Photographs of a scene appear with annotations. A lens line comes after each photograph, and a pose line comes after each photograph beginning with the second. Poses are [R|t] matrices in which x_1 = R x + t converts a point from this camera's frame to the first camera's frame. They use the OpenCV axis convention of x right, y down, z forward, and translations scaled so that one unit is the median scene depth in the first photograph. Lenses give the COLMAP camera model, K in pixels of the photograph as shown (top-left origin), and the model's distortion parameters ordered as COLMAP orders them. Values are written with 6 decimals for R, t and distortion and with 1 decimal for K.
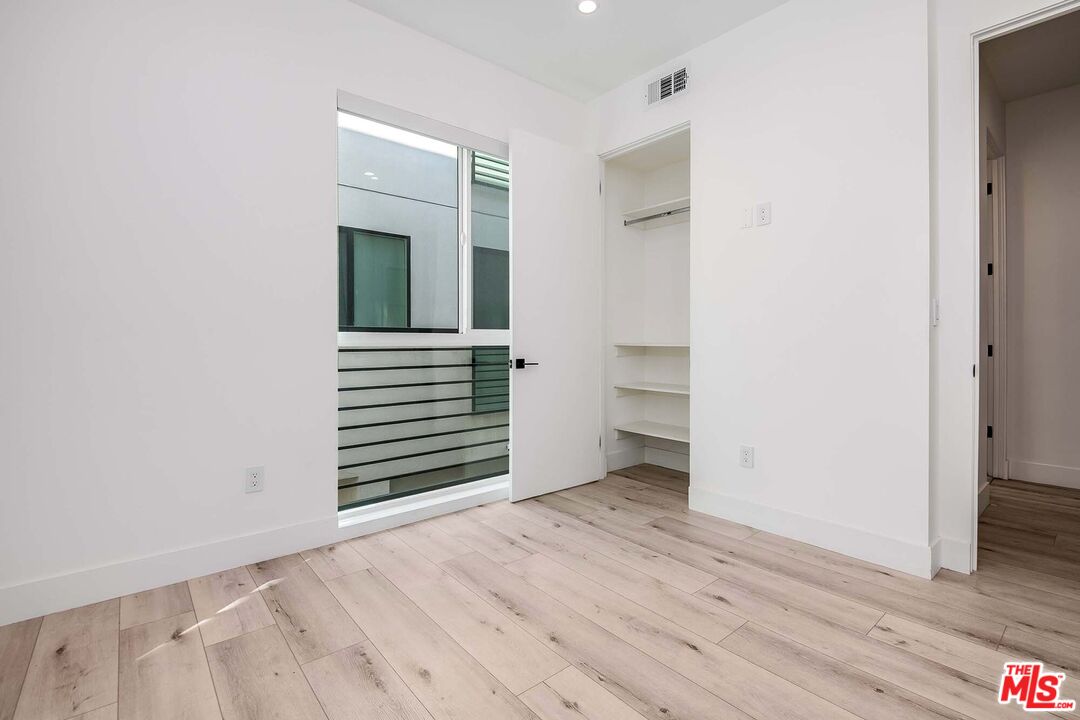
lens RADIAL K [[493.6, 0, 542.4], [0, 493.6, 349.5], [0, 0, 1]] dist [0.021173, -0.023719]
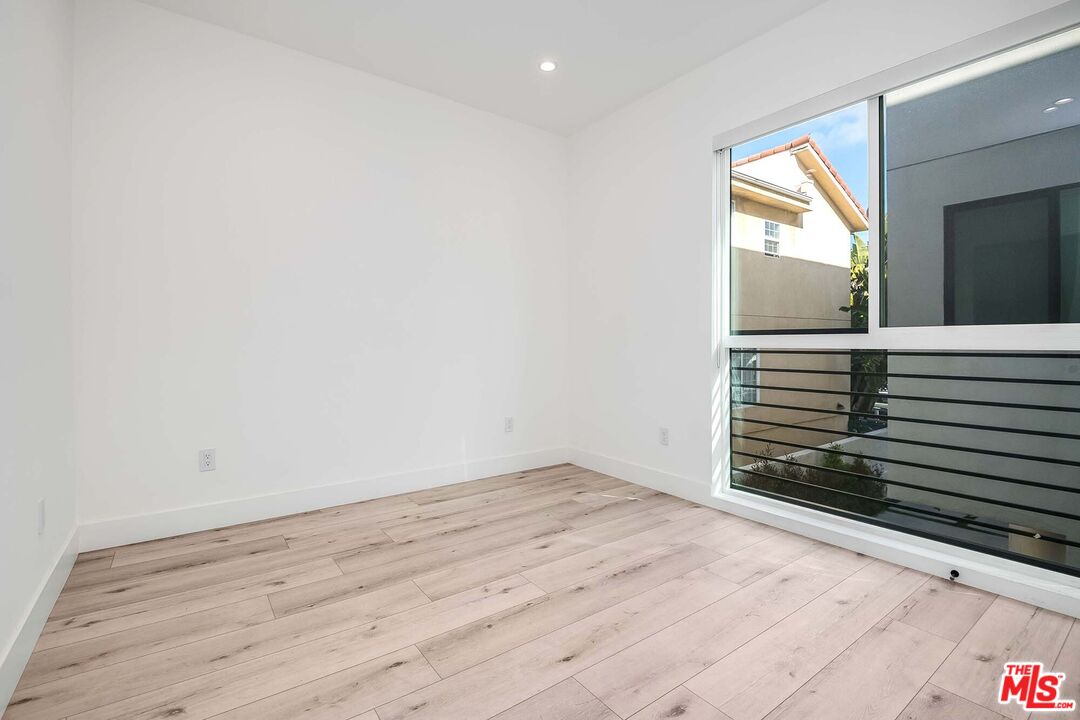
lens RADIAL K [[493.6, 0, 542.4], [0, 493.6, 349.5], [0, 0, 1]] dist [0.021173, -0.023719]
pose [[-0.073674, 0.012157, -0.997208, 0.971828], [-0.018240, 0.999742, 0.013536, -0.012454], [0.997116, 0.019186, -0.073434, 0.775976]]
